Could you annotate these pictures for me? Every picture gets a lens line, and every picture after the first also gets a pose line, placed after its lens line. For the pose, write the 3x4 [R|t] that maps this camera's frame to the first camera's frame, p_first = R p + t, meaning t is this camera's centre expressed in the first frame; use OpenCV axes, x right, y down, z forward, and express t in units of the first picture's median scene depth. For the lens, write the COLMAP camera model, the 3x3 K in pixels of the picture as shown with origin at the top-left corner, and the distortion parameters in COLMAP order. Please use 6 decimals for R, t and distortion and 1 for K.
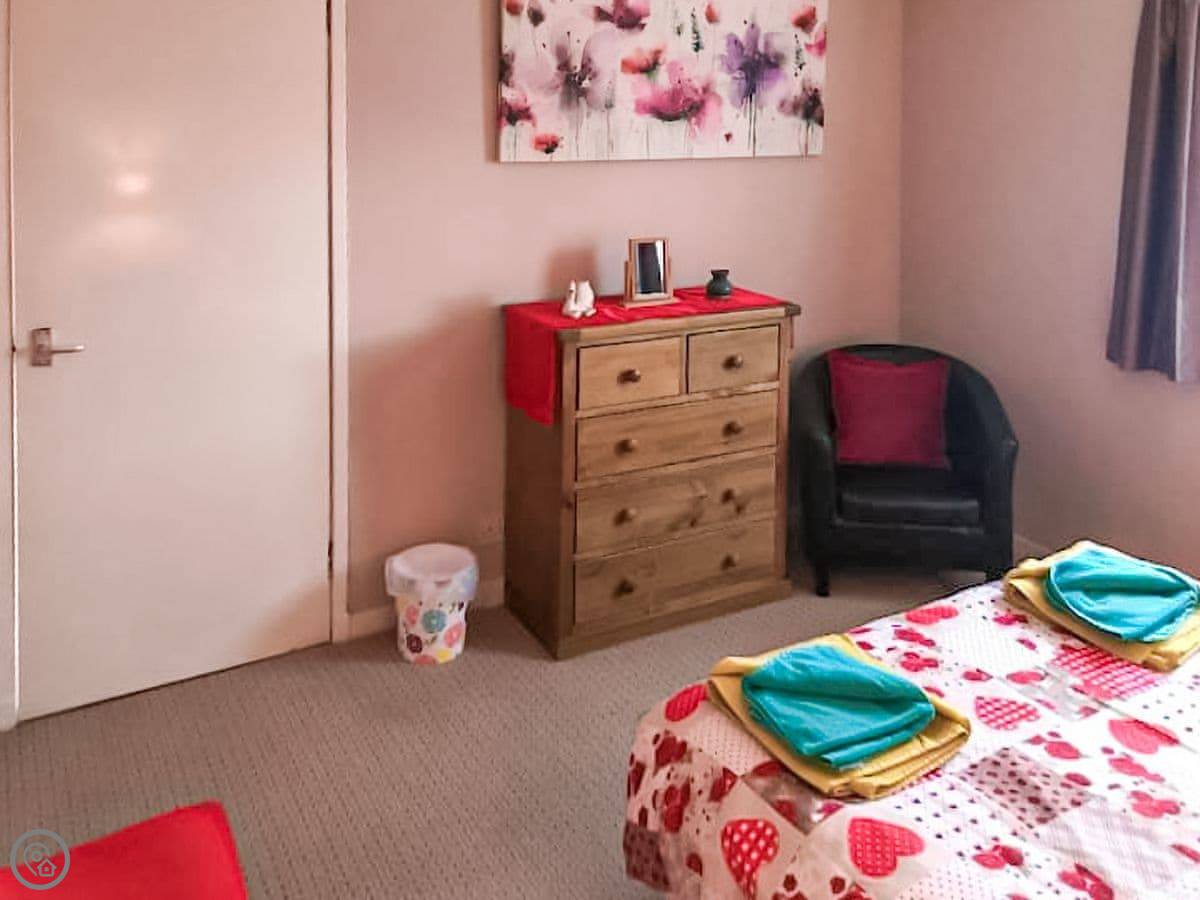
lens RADIAL K [[965.0, 0, 600.0], [0, 965.0, 450.0], [0, 0, 1]] dist [-0.000767, -0.001171]
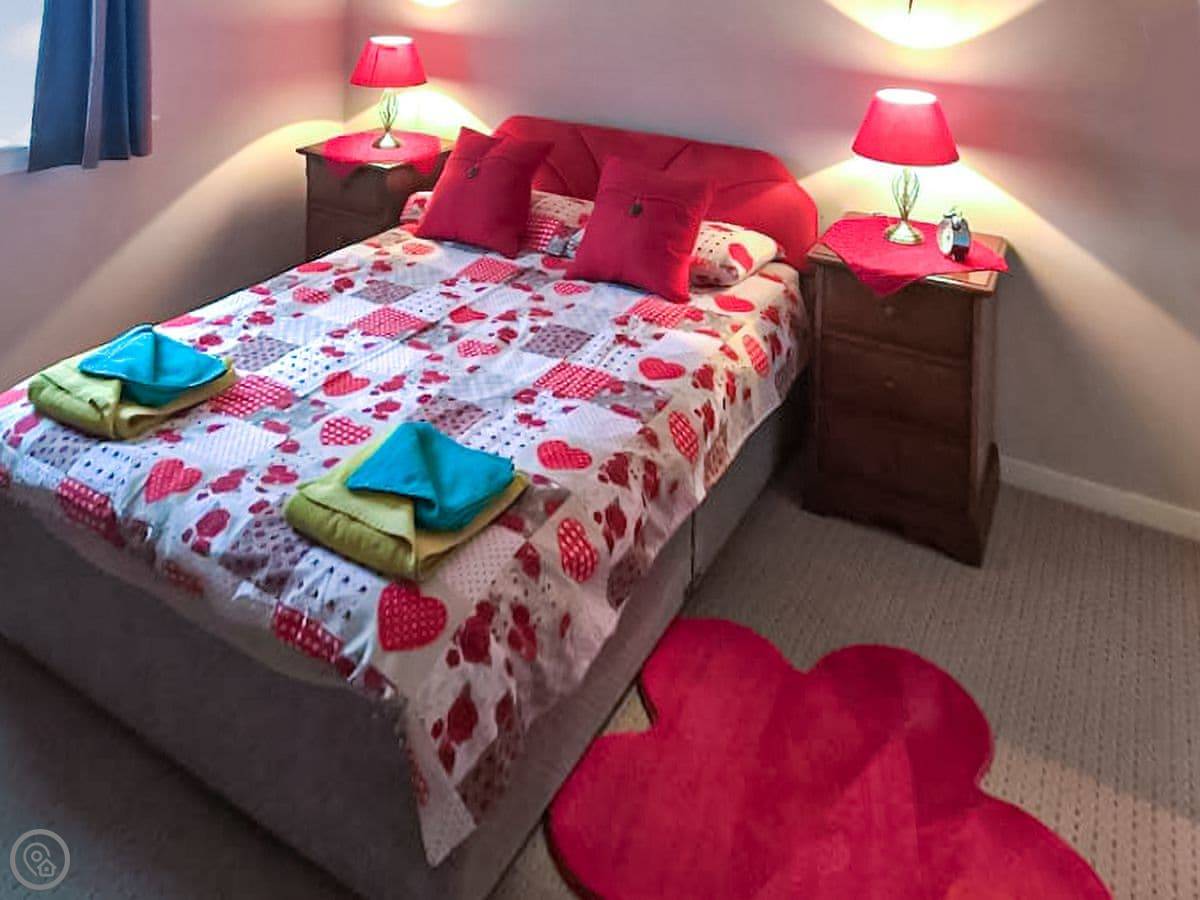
lens RADIAL K [[965.0, 0, 600.0], [0, 965.0, 450.0], [0, 0, 1]] dist [-0.000767, -0.001171]
pose [[-0.547630, -0.414764, 0.726685, -0.582045], [0.266147, 0.737038, 0.621241, -0.338272], [-0.793263, 0.533616, -0.293236, 1.130976]]
